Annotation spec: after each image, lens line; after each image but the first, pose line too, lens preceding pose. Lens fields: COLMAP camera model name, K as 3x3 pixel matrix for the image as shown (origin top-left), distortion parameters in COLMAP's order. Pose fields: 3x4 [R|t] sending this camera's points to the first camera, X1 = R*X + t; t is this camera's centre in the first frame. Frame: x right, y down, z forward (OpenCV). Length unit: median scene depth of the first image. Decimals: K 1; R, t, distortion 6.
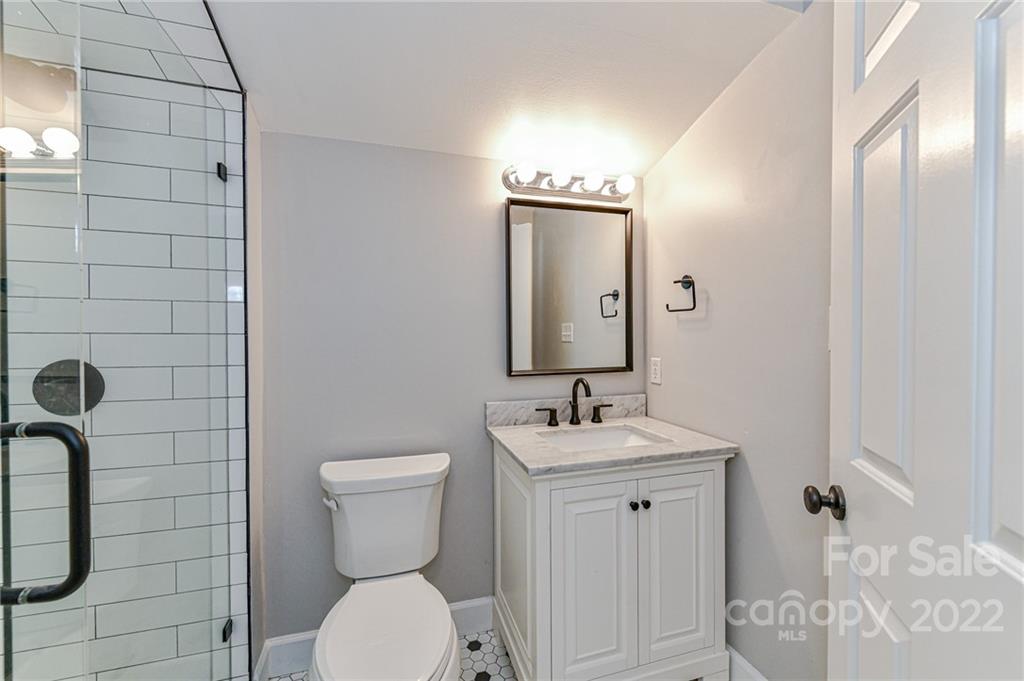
lens RADIAL K [[402.8, 0, 514.9], [0, 402.8, 341.3], [0, 0, 1]] dist [0.002002, 0.000109]
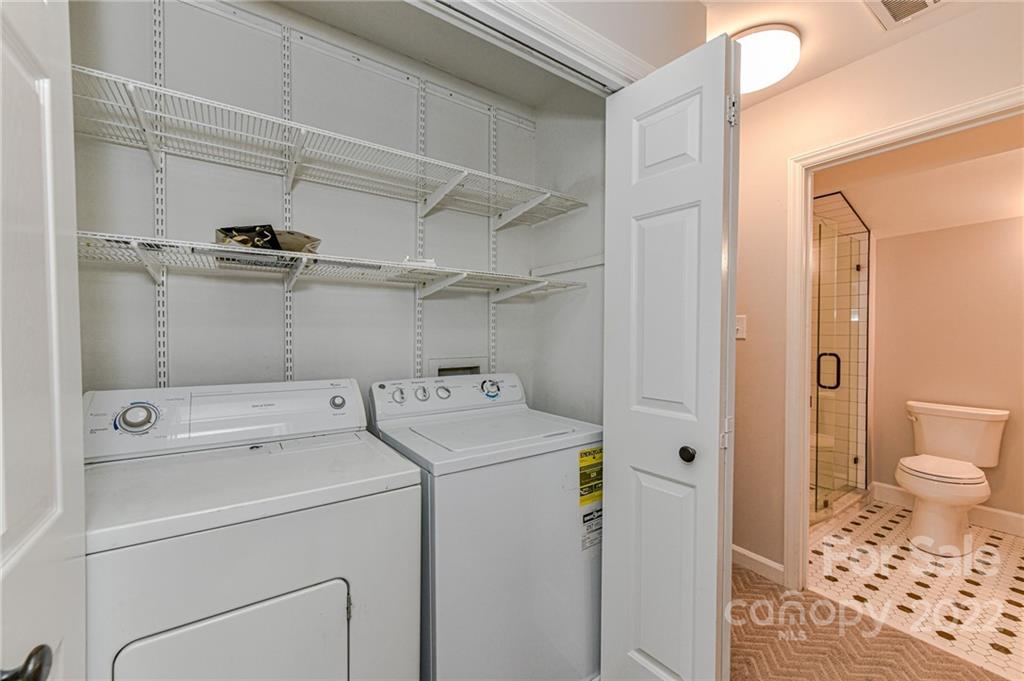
lens RADIAL K [[402.8, 0, 514.9], [0, 402.8, 341.3], [0, 0, 1]] dist [0.002002, 0.000109]
pose [[0.308720, 0.016796, -0.951005, 0.908209], [-0.008187, 0.999854, 0.015001, 0.002157], [0.951118, 0.003155, 0.308813, -1.636575]]
